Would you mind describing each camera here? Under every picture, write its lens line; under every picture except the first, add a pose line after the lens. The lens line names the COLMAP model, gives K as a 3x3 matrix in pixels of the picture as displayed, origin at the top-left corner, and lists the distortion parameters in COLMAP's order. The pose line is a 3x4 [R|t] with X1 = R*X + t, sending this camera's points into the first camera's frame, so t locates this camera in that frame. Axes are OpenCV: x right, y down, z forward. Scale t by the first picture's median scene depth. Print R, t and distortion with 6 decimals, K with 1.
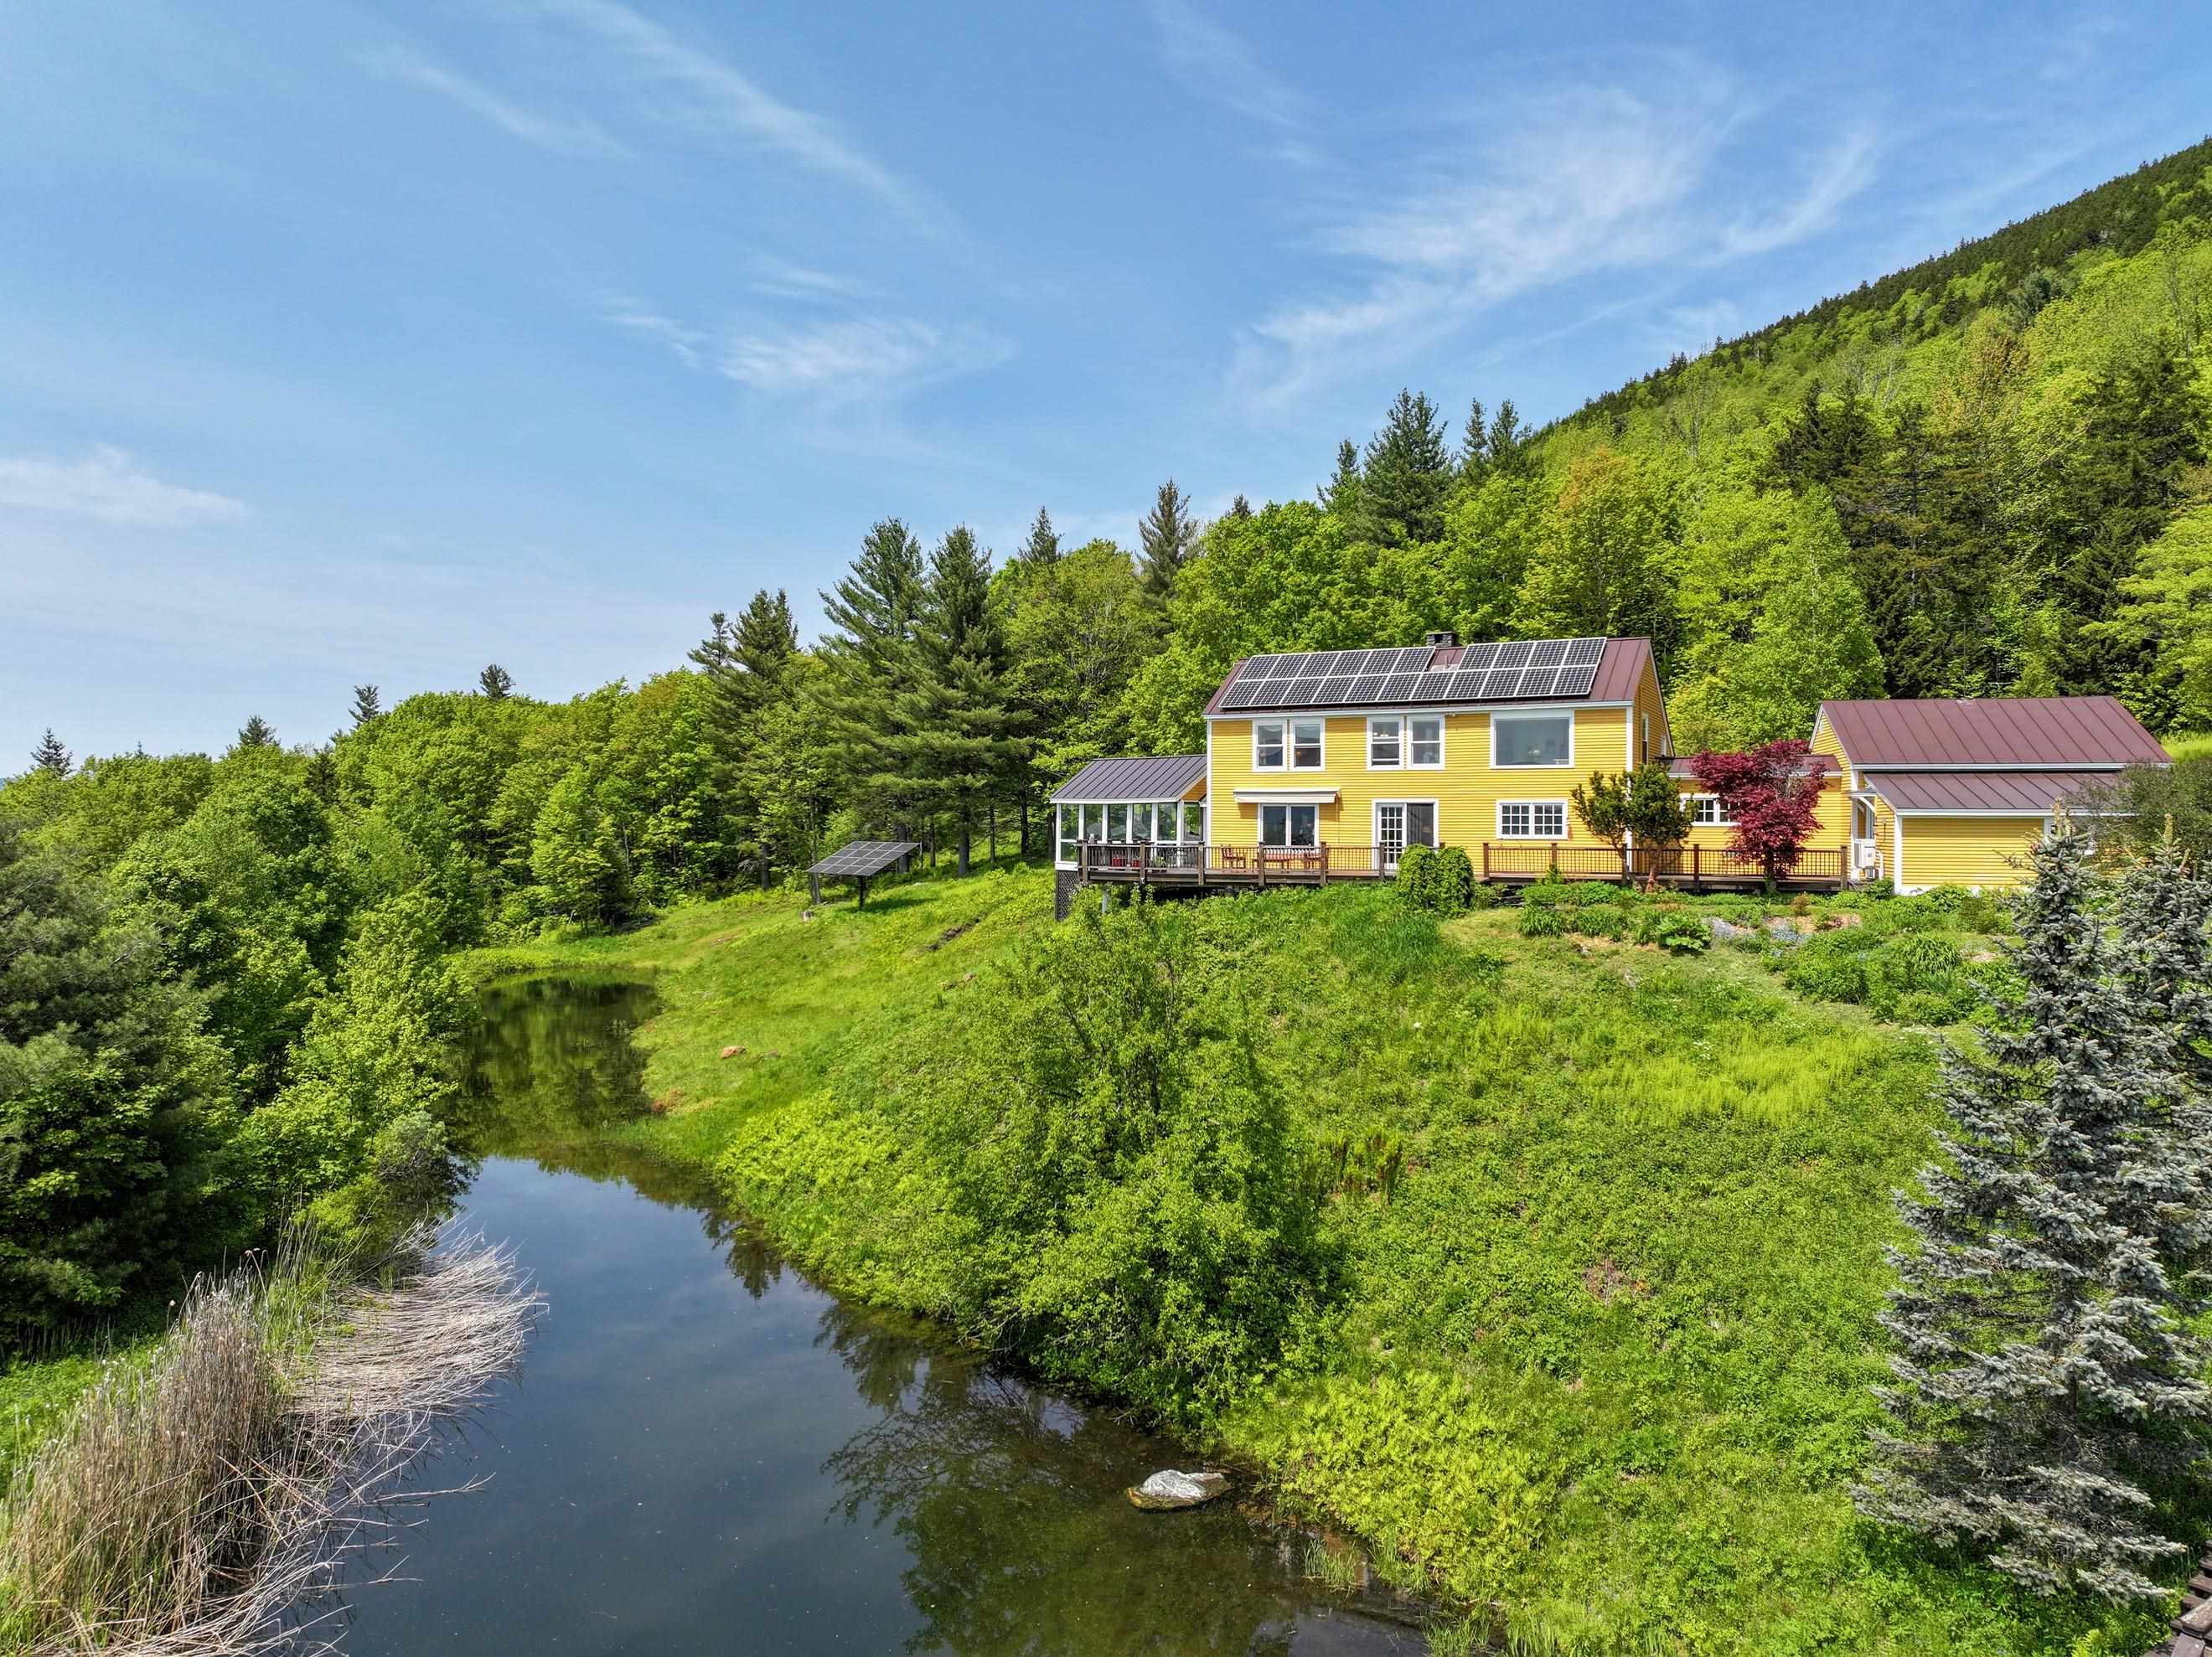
lens RADIAL K [[1549.5, 0, 1100.5], [0, 1549.5, 777.4], [0, 0, 1]] dist [0.007034, -0.001099]
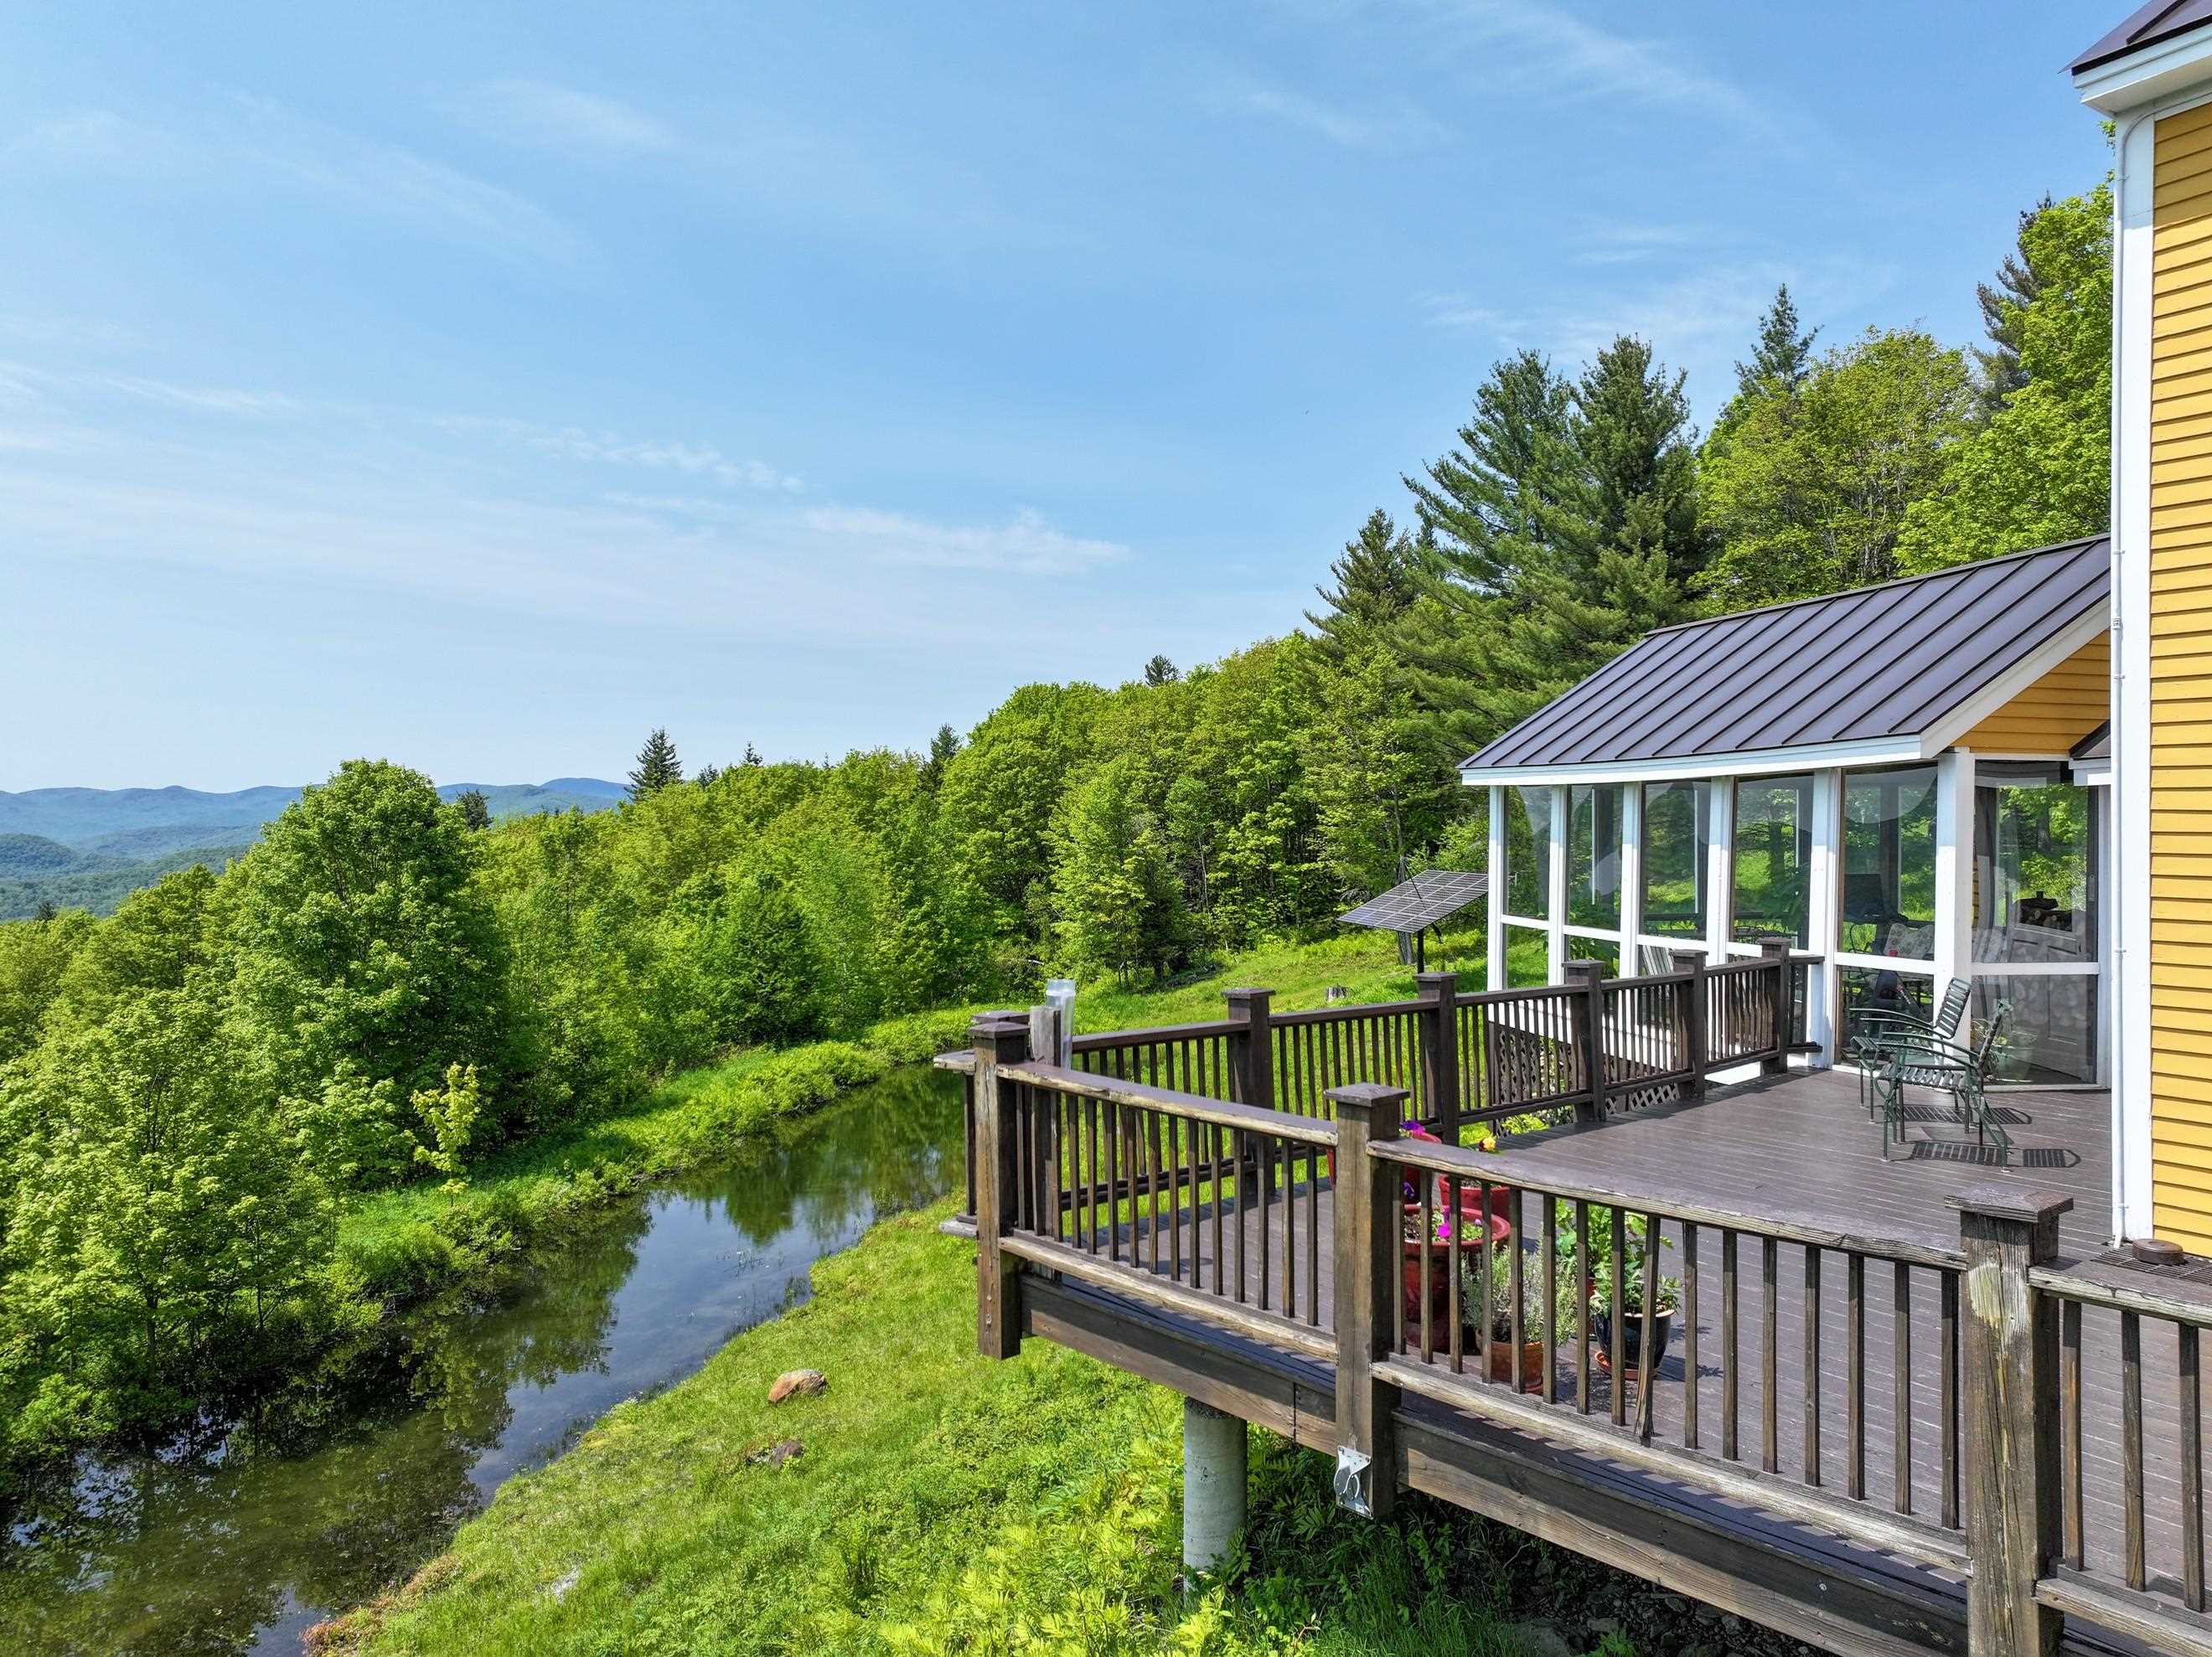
lens RADIAL K [[1549.5, 0, 1130.6], [0, 1549.5, 866.4], [0, 0, 1]] dist [0.007034, -0.001099]
pose [[0.865893, 0.008107, -0.500163, 0.043935], [0.016467, 0.998865, 0.044697, 0.010906], [0.499958, -0.046939, 0.864777, 0.384092]]
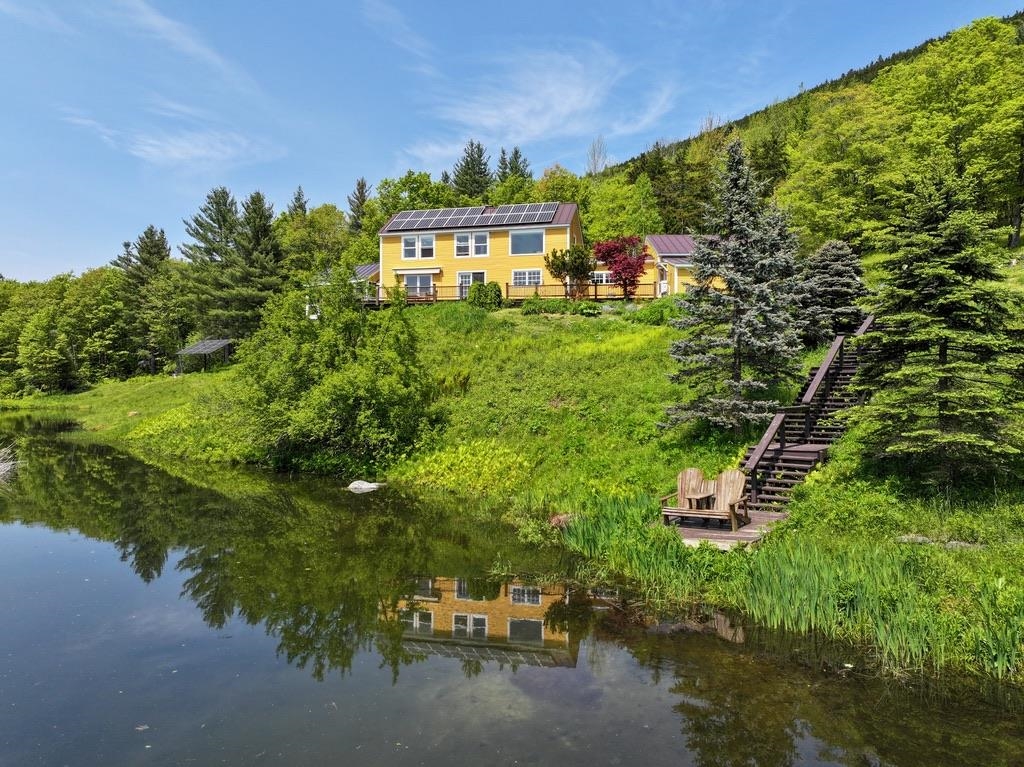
lens RADIAL K [[717.4, 0, 512.0], [0, 717.4, 363.9], [0, 0, 1]] dist [0.007034, -0.001099]
pose [[0.968869, 0.000848, 0.247573, 0.000287], [-0.001191, 0.999999, 0.001234, 0.064348], [-0.247572, -0.001491, 0.968868, 0.000296]]
